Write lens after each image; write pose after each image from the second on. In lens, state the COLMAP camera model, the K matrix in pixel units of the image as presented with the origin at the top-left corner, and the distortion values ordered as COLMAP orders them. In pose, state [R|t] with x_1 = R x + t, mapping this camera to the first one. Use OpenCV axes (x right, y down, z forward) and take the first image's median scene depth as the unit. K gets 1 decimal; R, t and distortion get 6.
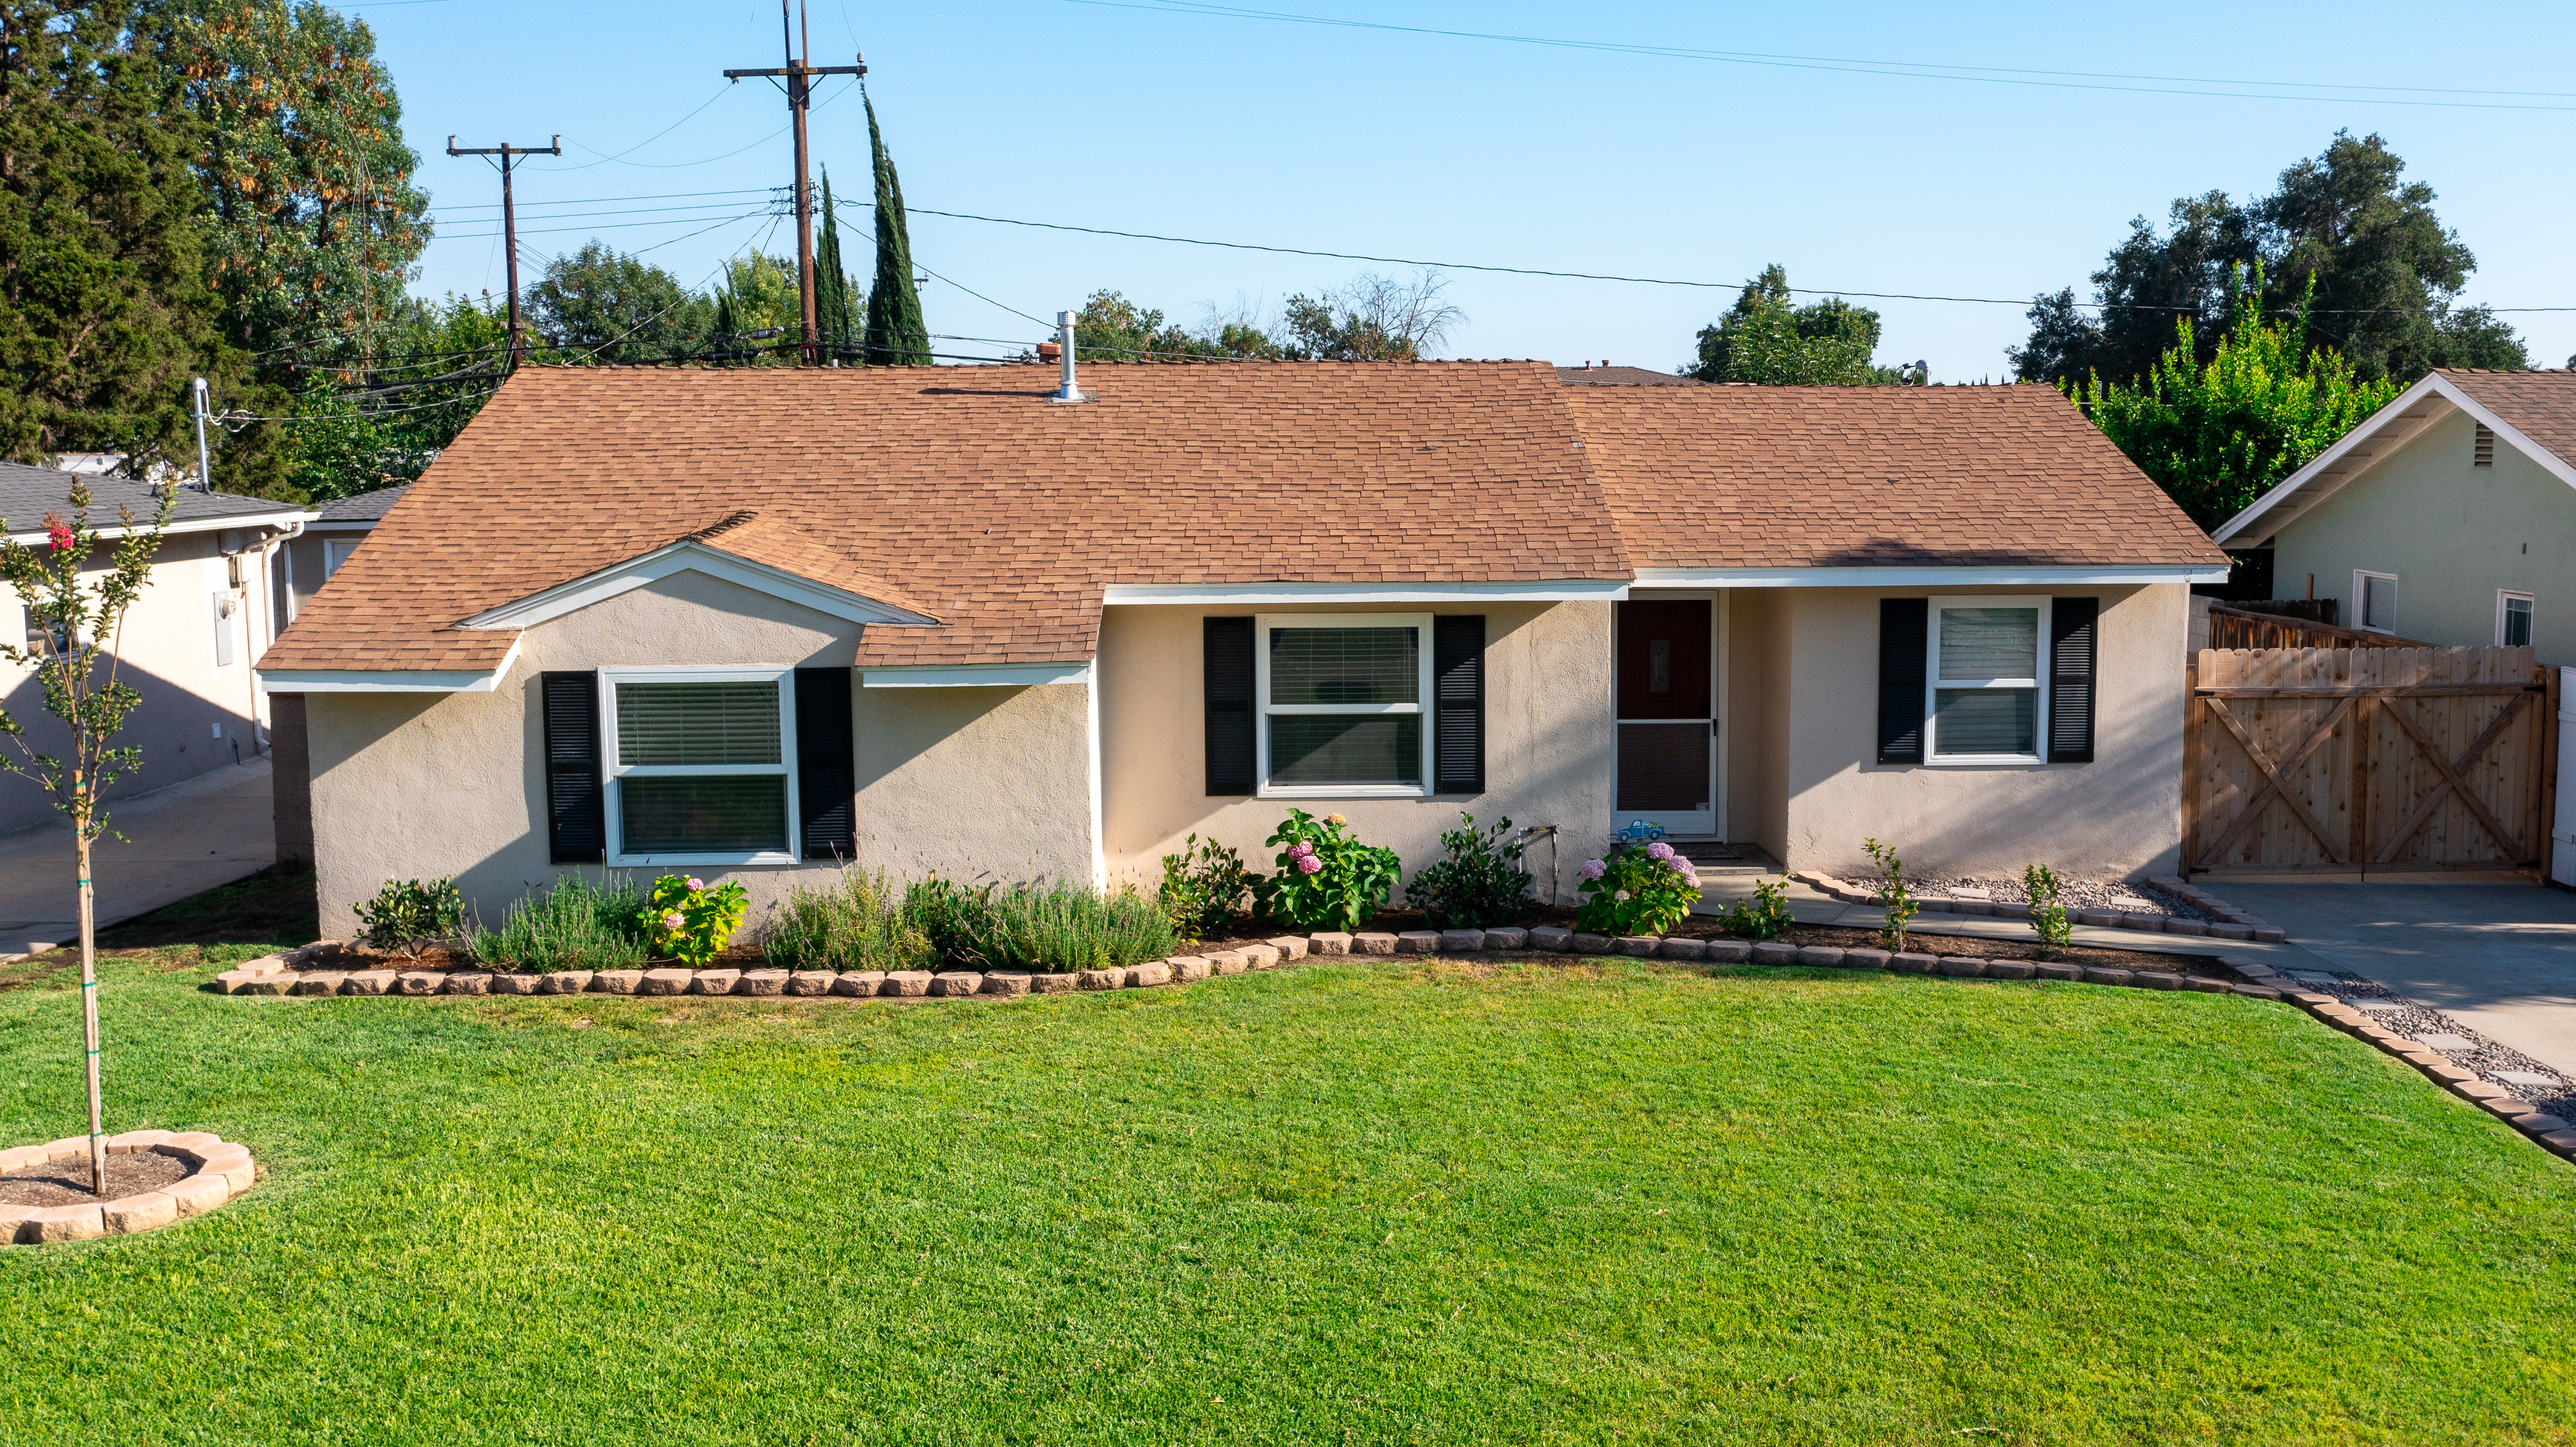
lens RADIAL K [[2418.2, 0, 1374.3], [0, 2418.2, 772.3], [0, 0, 1]] dist [-0.018237, 0.000000]
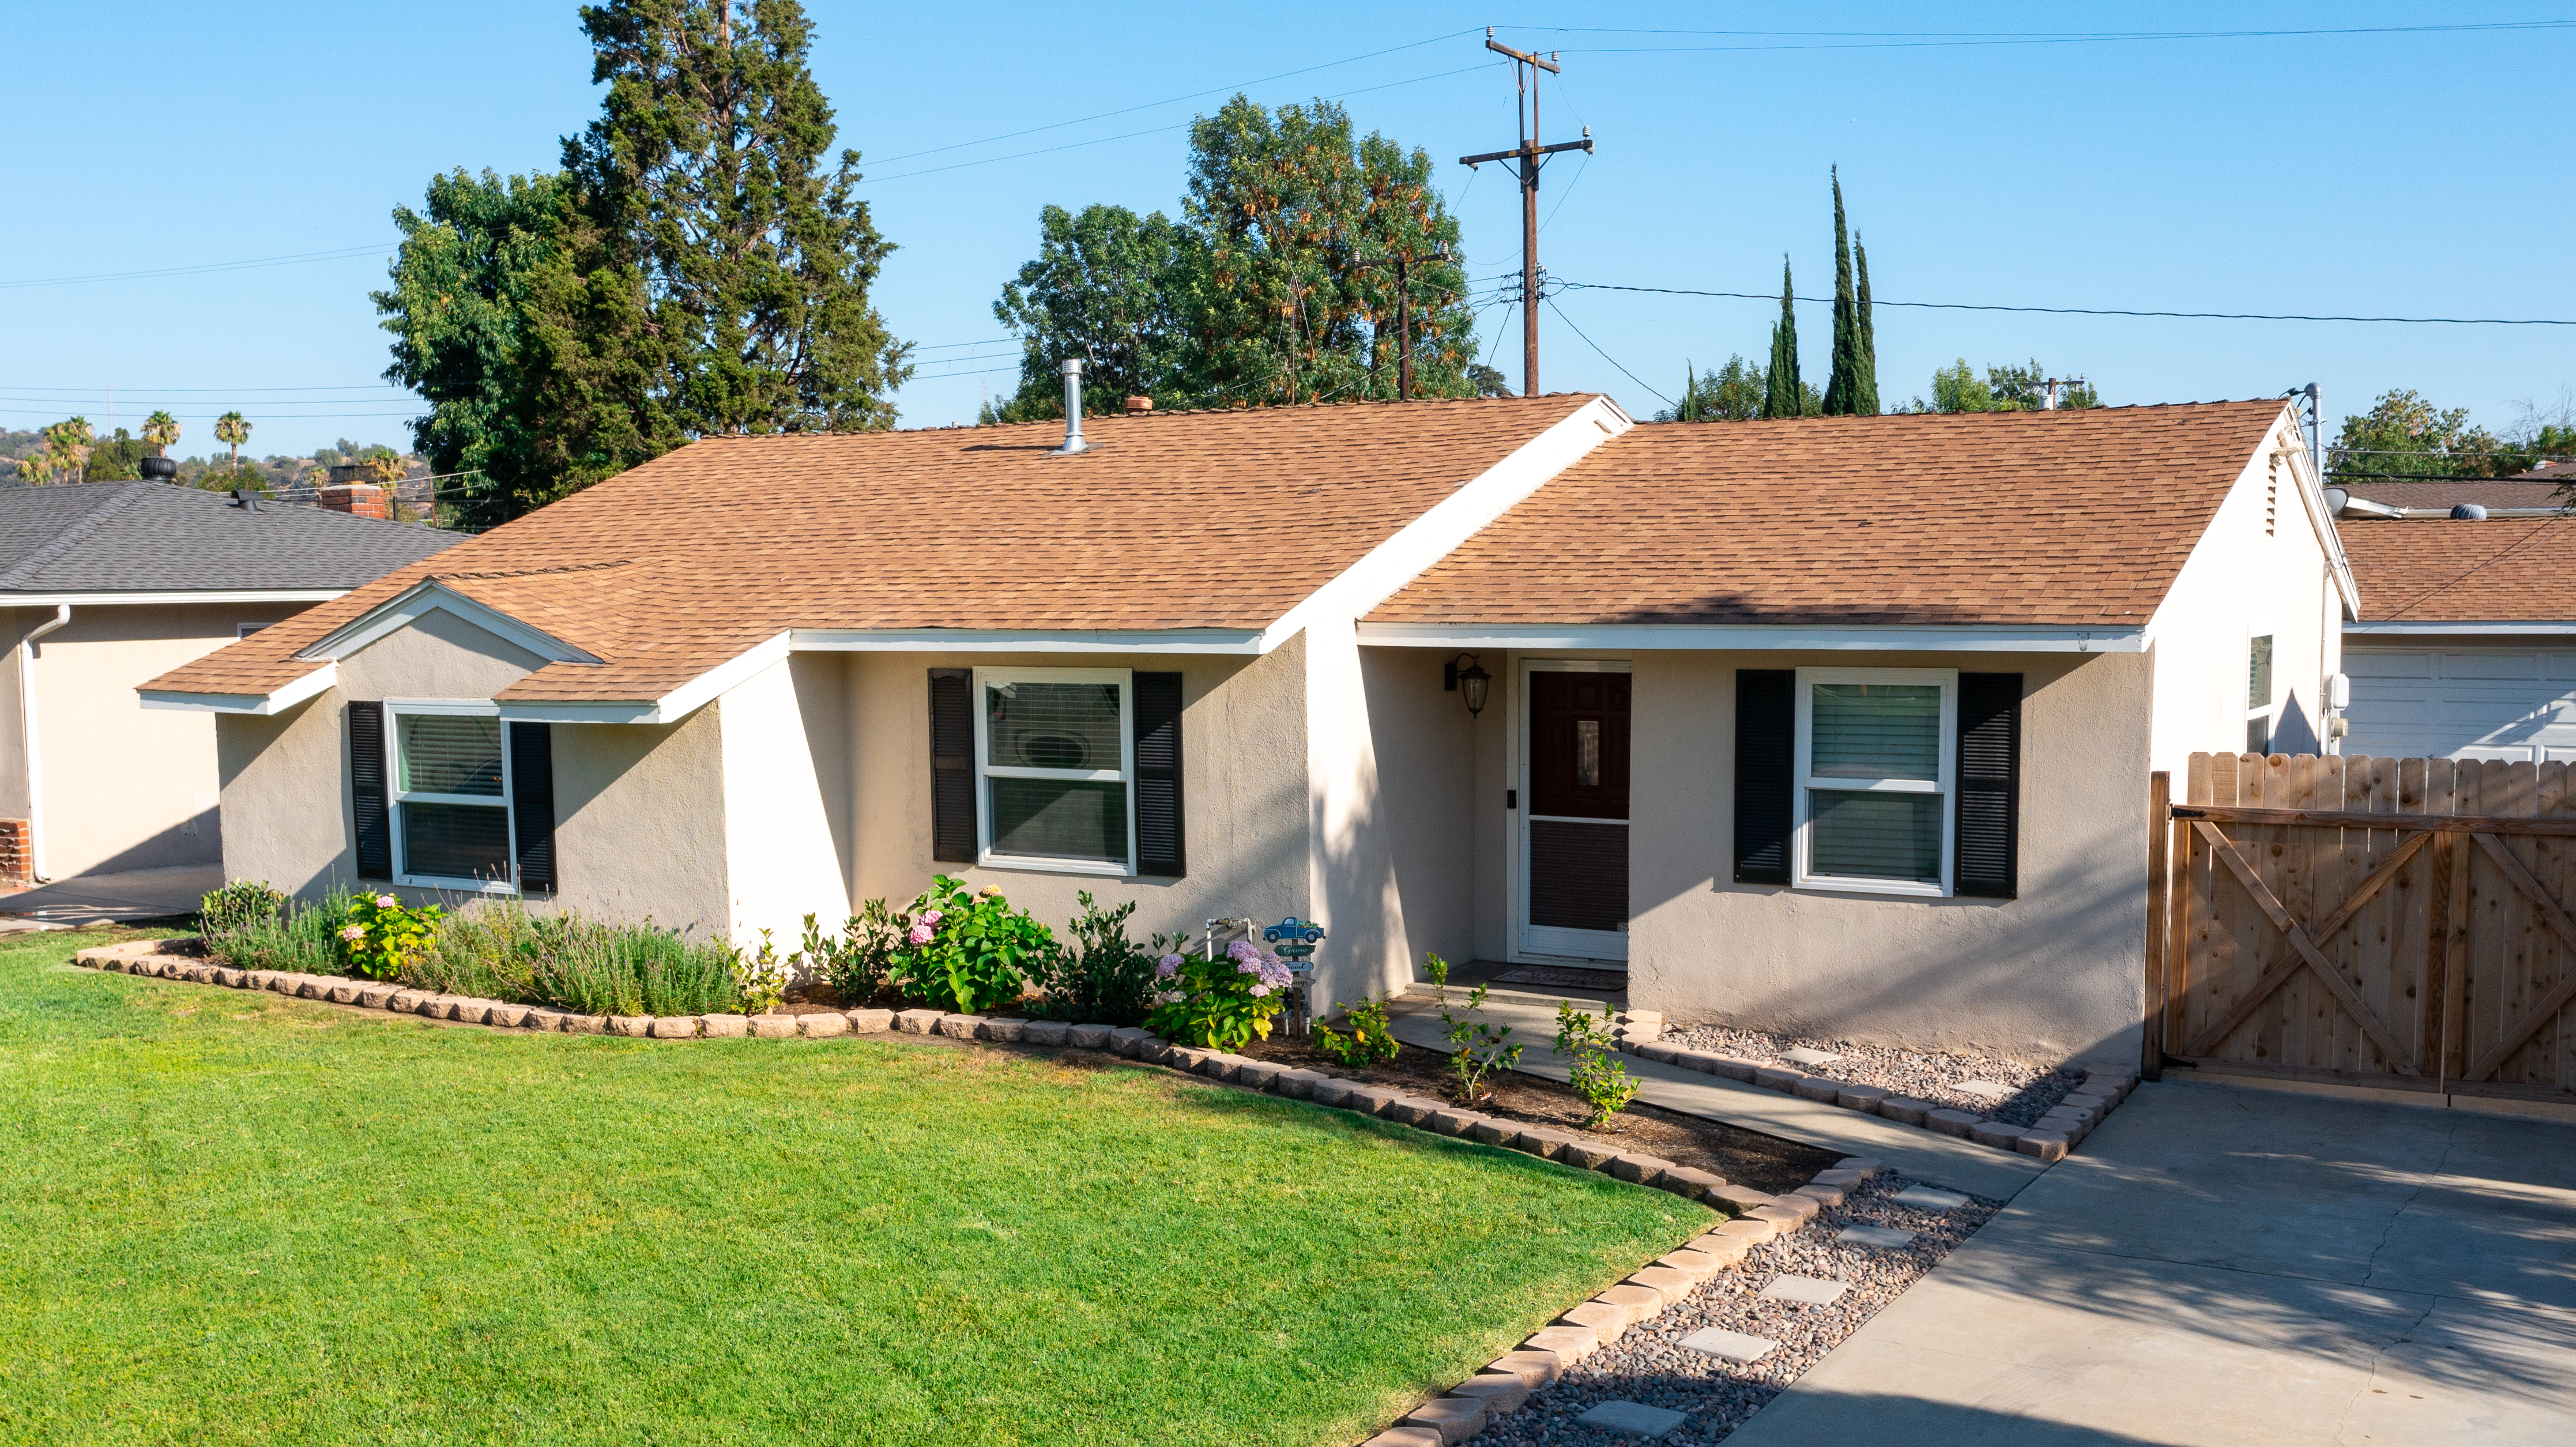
lens RADIAL K [[2560.3, 0, 1314.9], [0, 2560.3, 840.7], [0, 0, 1]] dist [-0.014116, 0.000000]
pose [[0.831008, 0.054274, -0.553606, 0.598040], [-0.072991, 0.997263, -0.011796, 0.002971], [0.551450, 0.050211, 0.832695, 0.261834]]
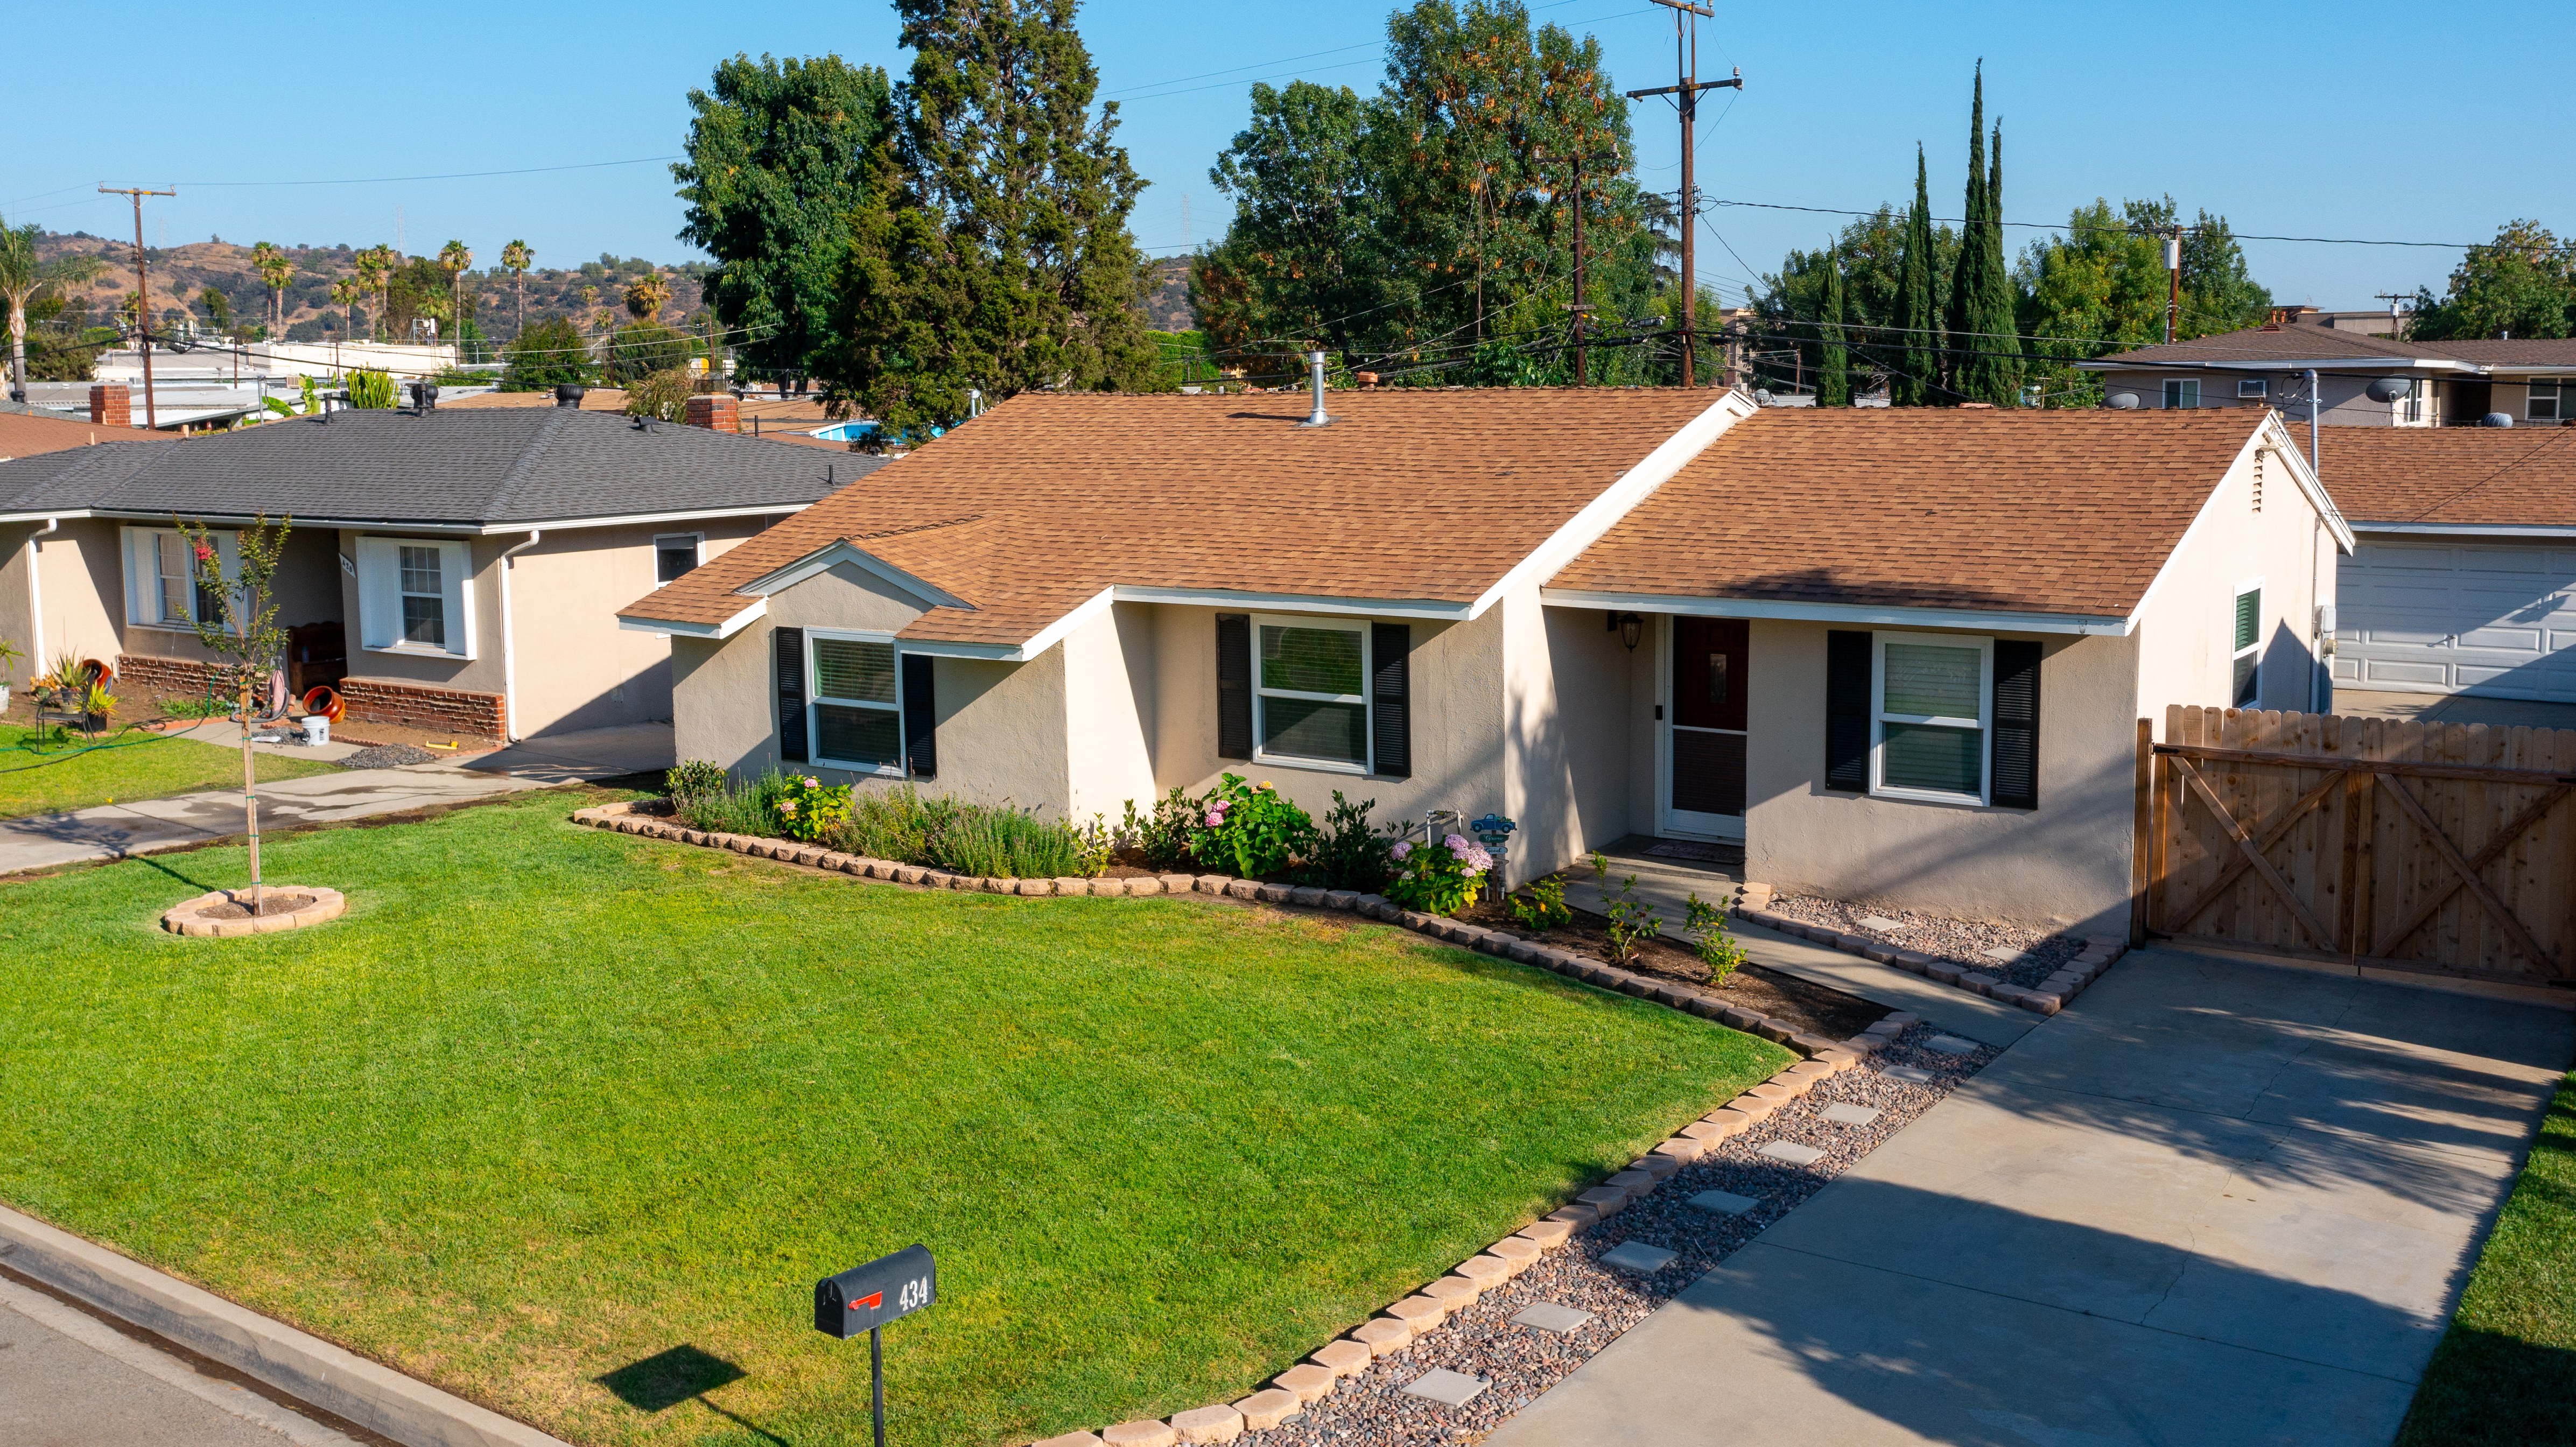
lens RADIAL K [[2418.5, 0, 1298.2], [0, 2418.5, 604.6], [0, 0, 1]] dist [-0.018237, 0.000000]
pose [[0.784179, 0.055189, -0.618076, 0.720716], [-0.078544, 0.996854, -0.010641, -0.057832], [0.615544, 0.056891, 0.786047, 0.053240]]
